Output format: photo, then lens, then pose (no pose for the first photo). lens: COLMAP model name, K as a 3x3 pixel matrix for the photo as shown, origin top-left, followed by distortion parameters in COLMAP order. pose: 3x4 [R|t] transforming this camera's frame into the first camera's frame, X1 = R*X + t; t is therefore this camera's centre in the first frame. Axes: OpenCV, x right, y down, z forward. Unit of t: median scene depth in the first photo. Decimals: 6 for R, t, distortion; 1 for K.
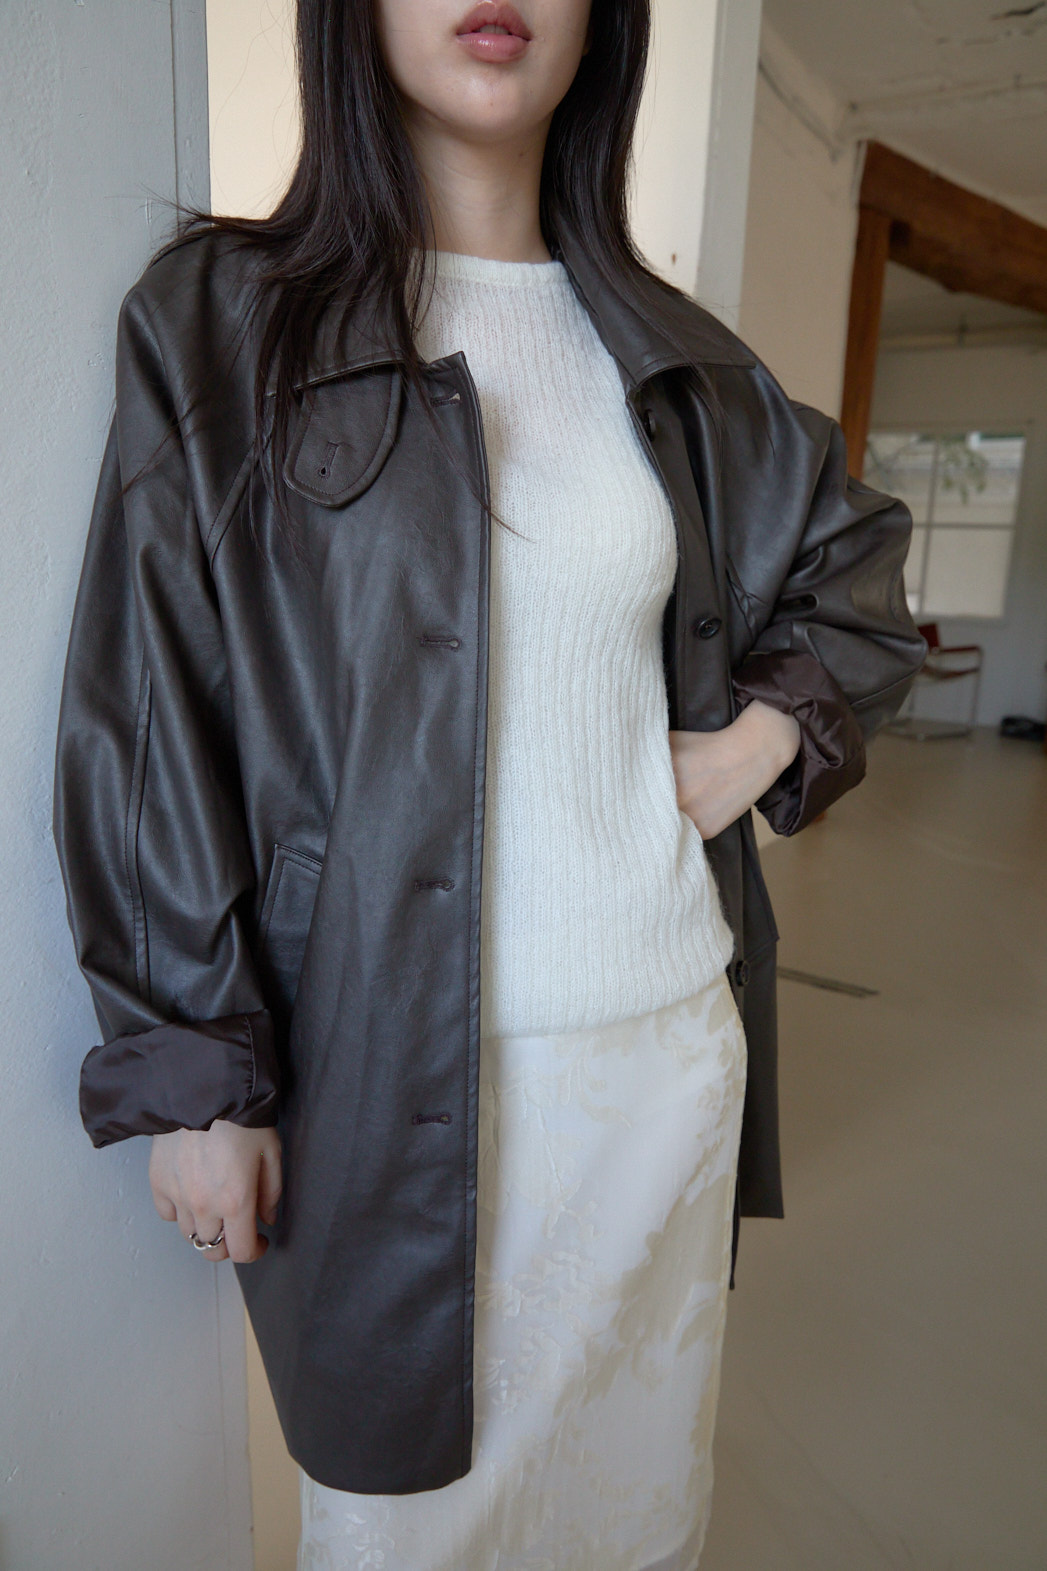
lens RADIAL K [[1044.2, 0, 523.5], [0, 1044.2, 785.5], [0, 0, 1]] dist [-0.005345, 0.000064]
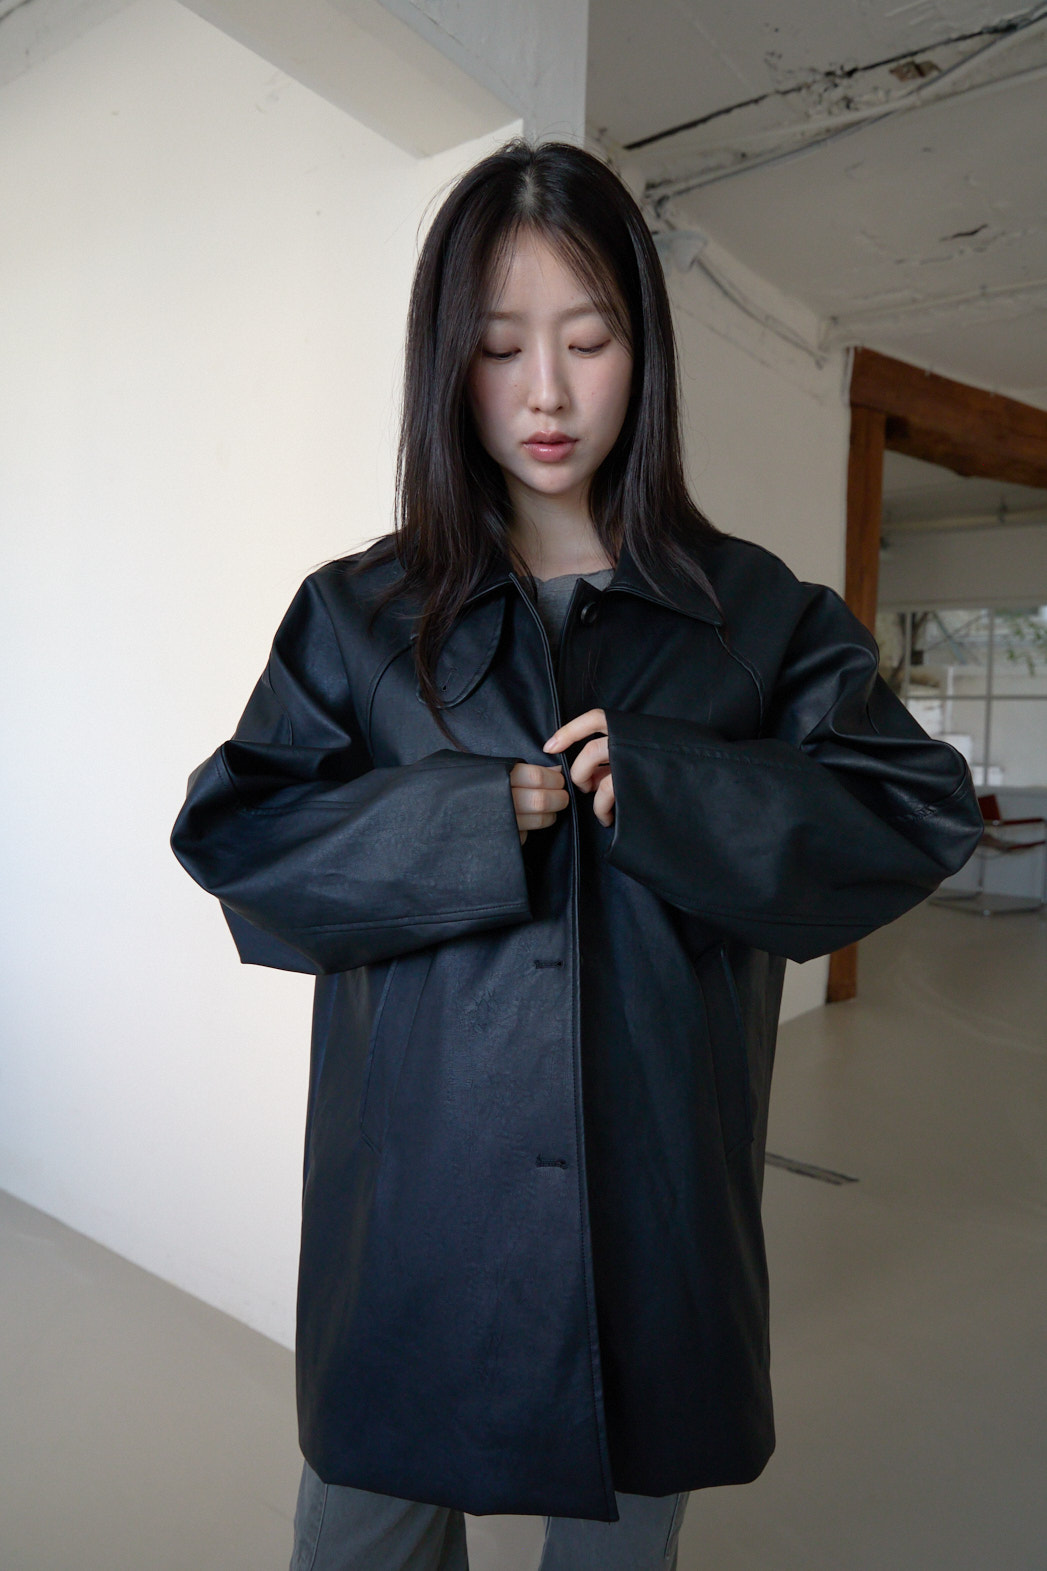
lens RADIAL K [[1053.8, 0, 523.8], [0, 1053.8, 786.9], [0, 0, 1]] dist [-0.005336, 0.001463]
pose [[0.995000, -0.005042, -0.099743, 0.096363], [-0.011354, 0.986538, -0.163138, 0.004240], [0.099223, 0.163455, 0.981548, -0.017388]]
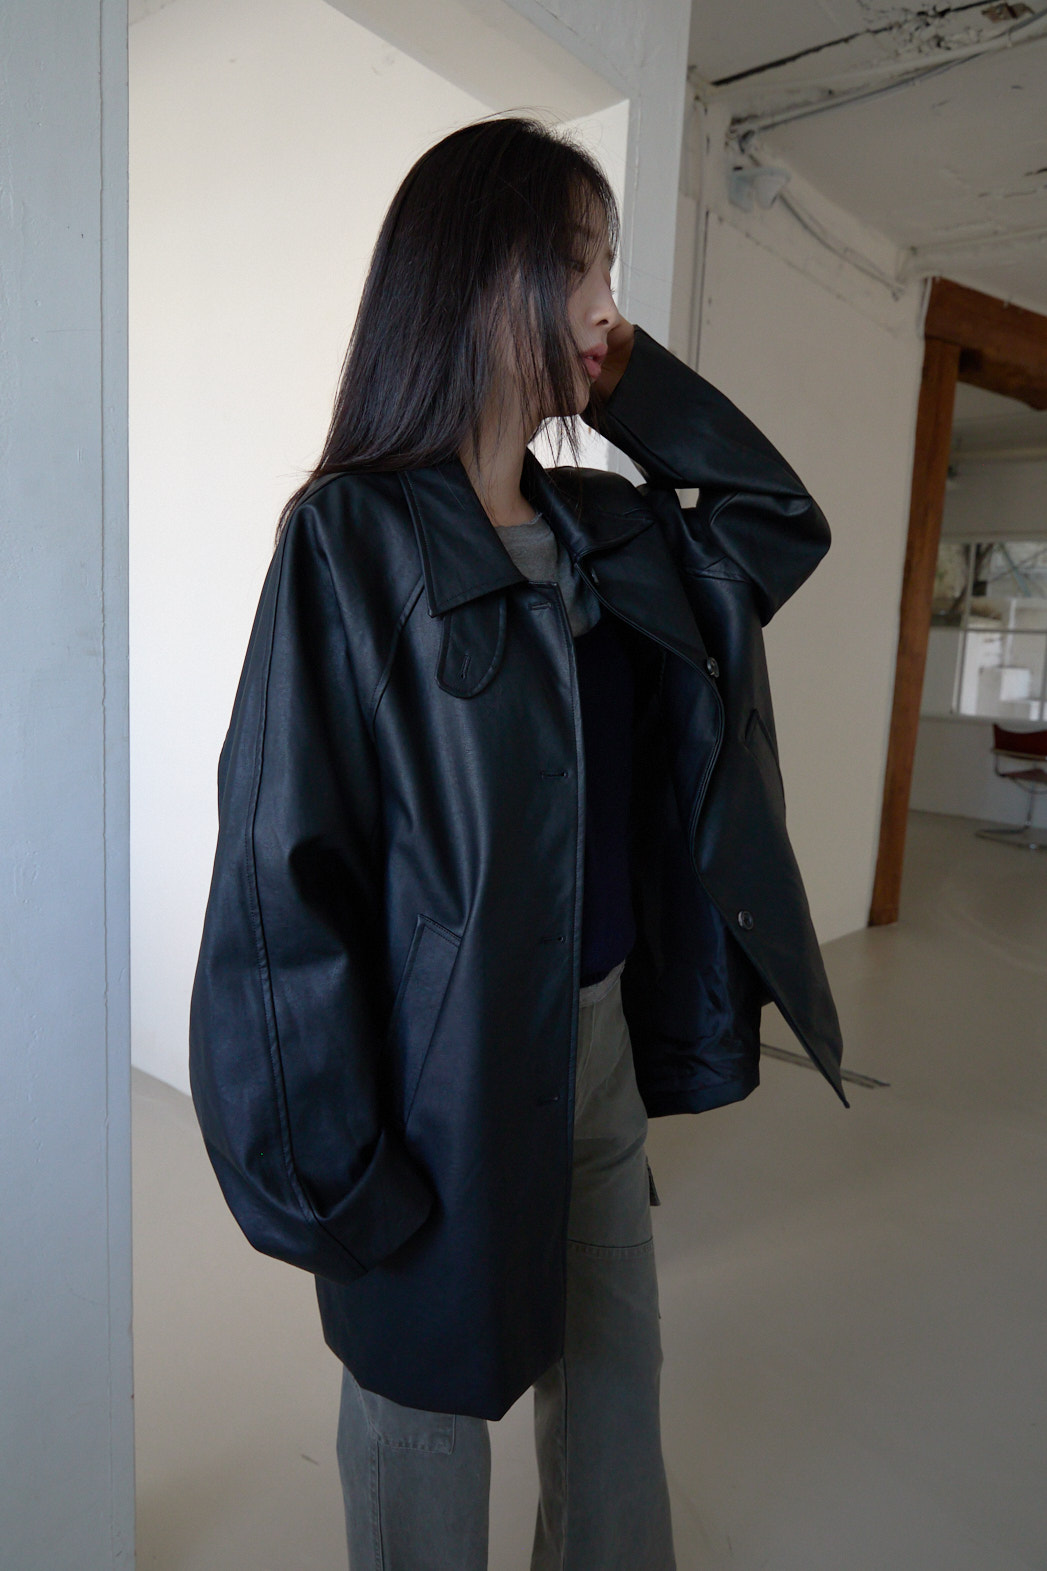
lens RADIAL K [[1055.3, 0, 523.5], [0, 1055.3, 785.5], [0, 0, 1]] dist [-0.004666, 0.003094]
pose [[0.989151, 0.034611, -0.142766, 0.086874], [-0.047364, 0.995088, -0.086923, 0.009157], [0.139056, 0.092742, 0.985932, -0.069396]]
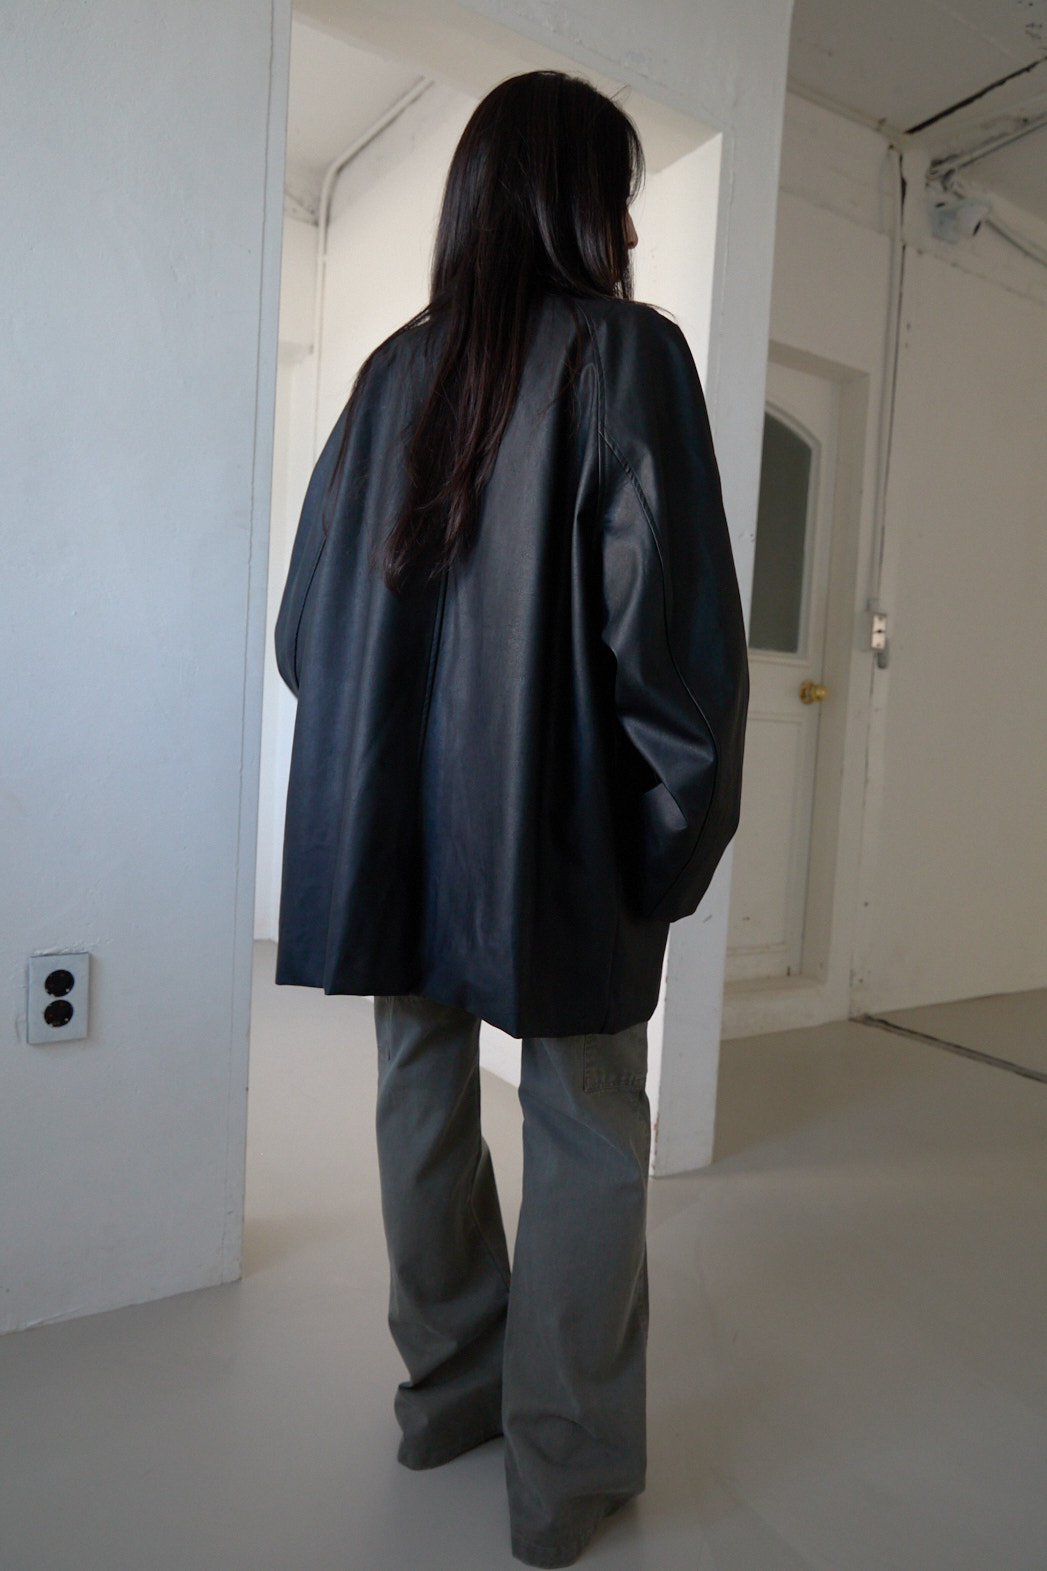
lens RADIAL K [[1052.9, 0, 523.5], [0, 1052.9, 785.5], [0, 0, 1]] dist [-0.005369, 0.004319]
pose [[0.897226, 0.040858, -0.439678, 0.204443], [-0.121179, 0.980265, -0.156192, 0.097180], [0.424620, 0.193419, 0.884470, -0.105131]]
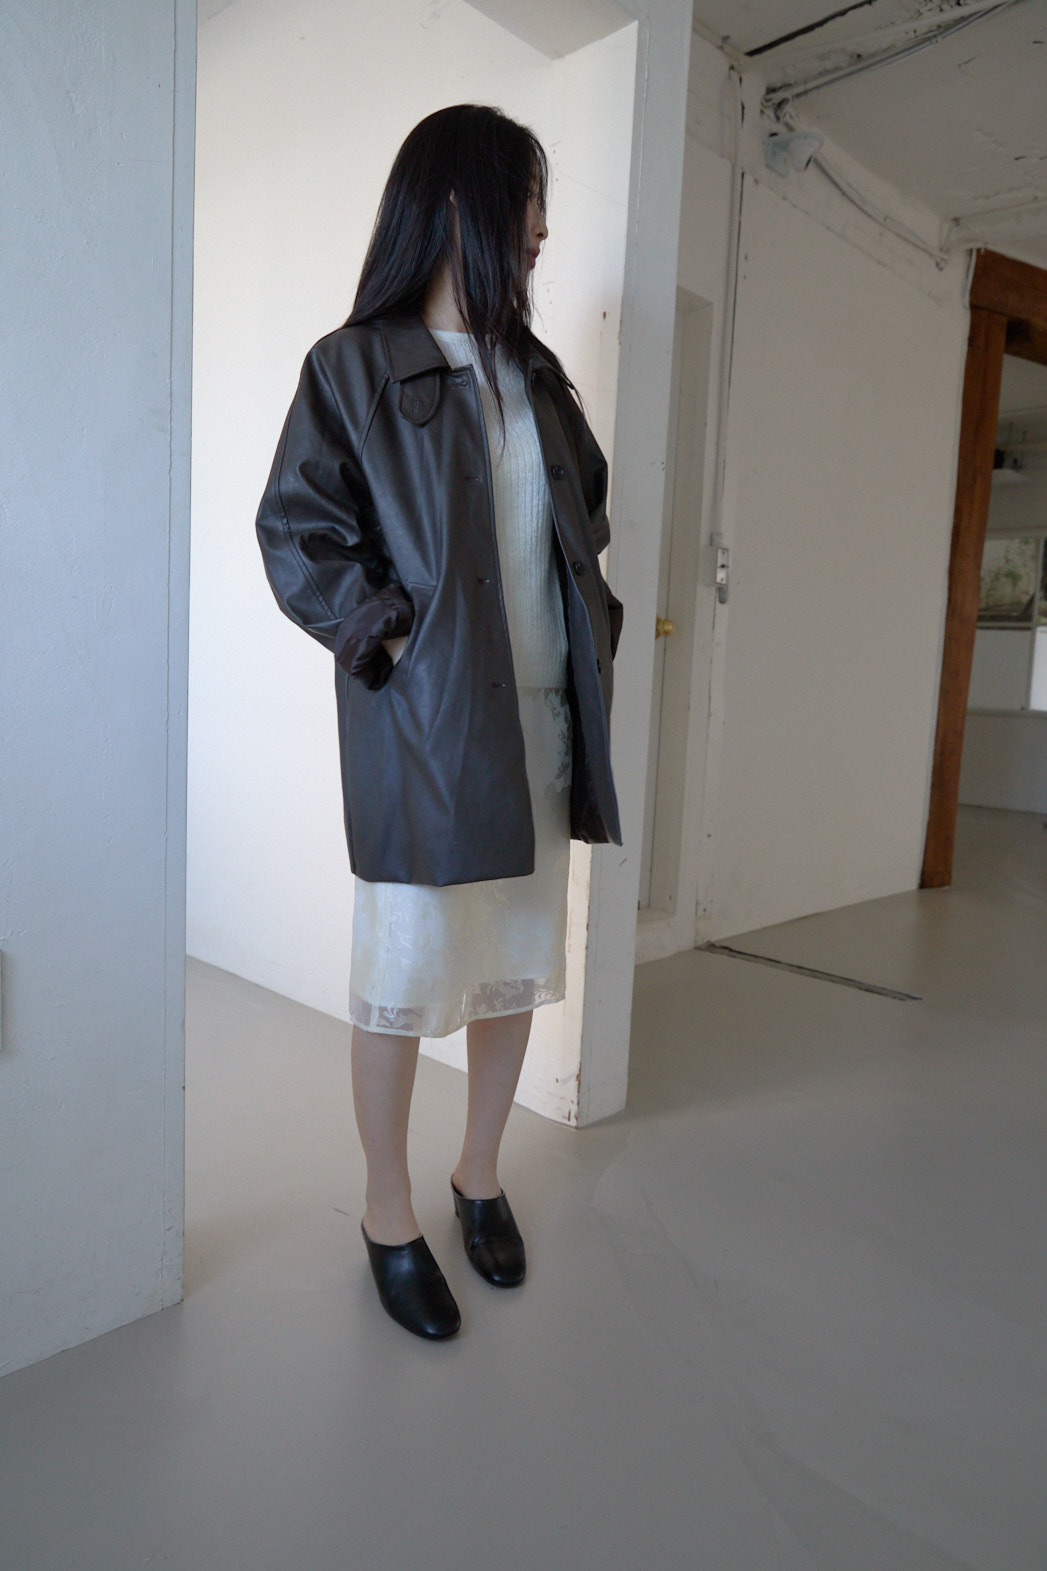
lens RADIAL K [[1058.1, 0, 523.5], [0, 1058.1, 785.5], [0, 0, 1]] dist [-0.005636, 0.004251]
pose [[0.975803, 0.034395, -0.215930, 0.121708], [-0.060831, 0.991267, -0.117005, 0.095327], [0.210020, 0.127309, 0.969373, -0.101948]]
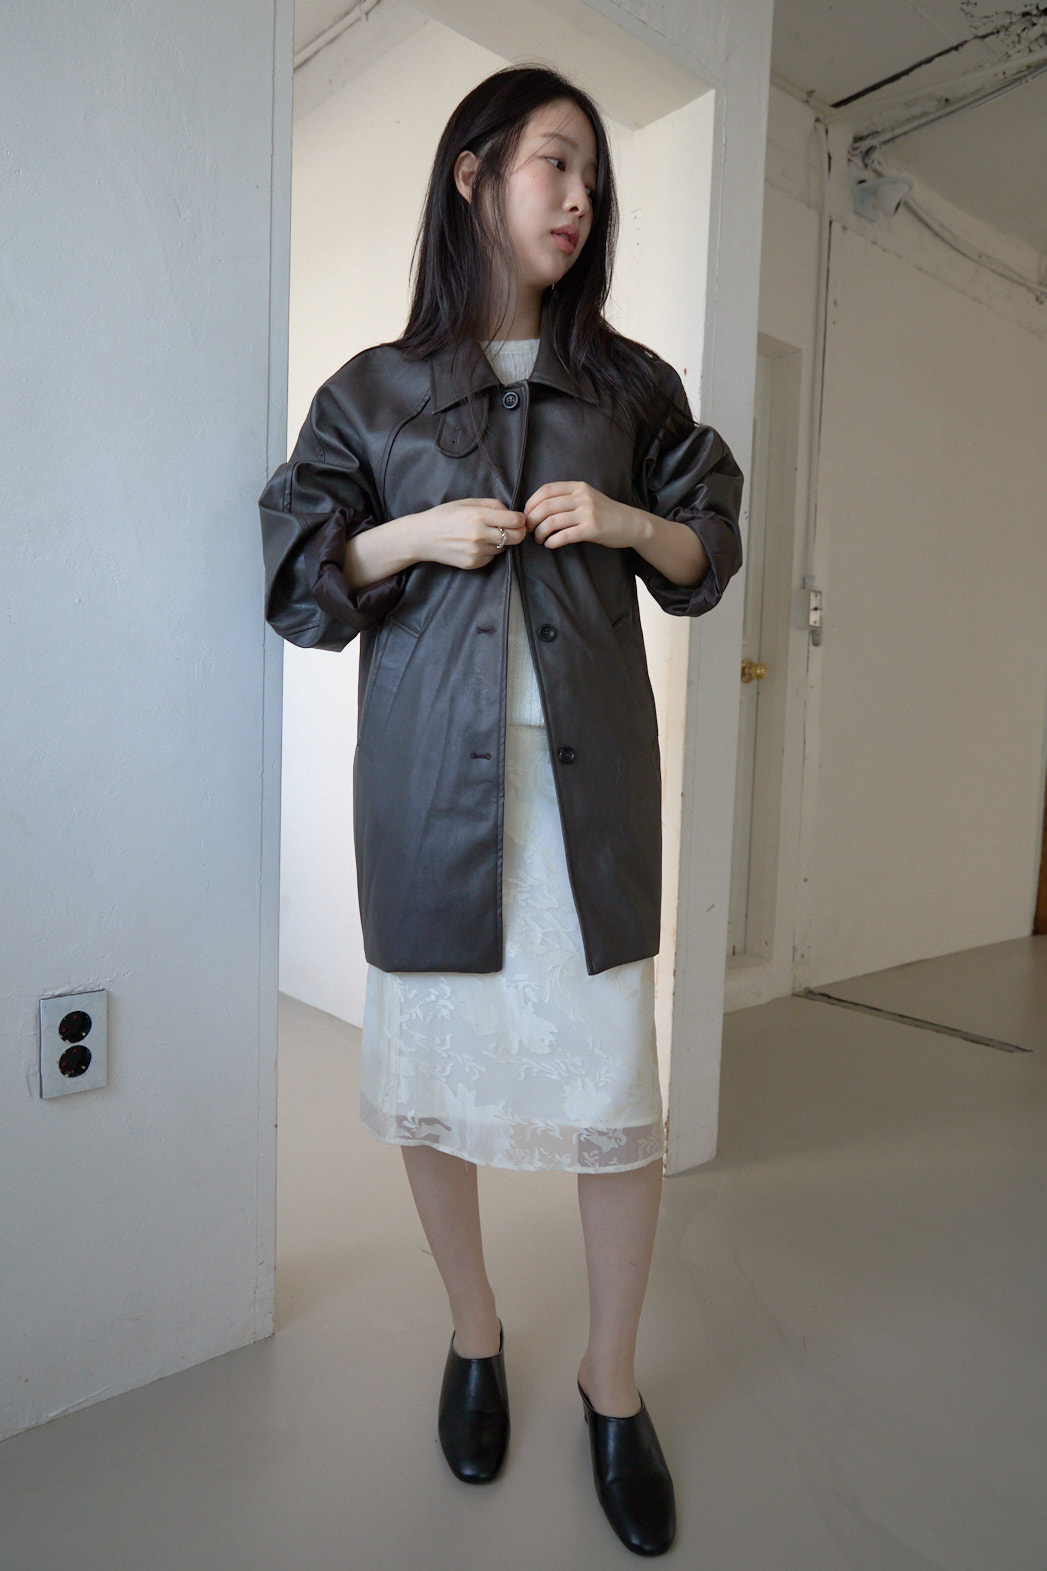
lens RADIAL K [[1058.1, 0, 523.5], [0, 1058.1, 785.5], [0, 0, 1]] dist [-0.005636, 0.004251]
pose [[0.950410, 0.019831, -0.310366, 0.131179], [-0.069350, 0.986351, -0.149341, 0.093411], [0.303168, 0.163459, 0.938813, -0.108133]]
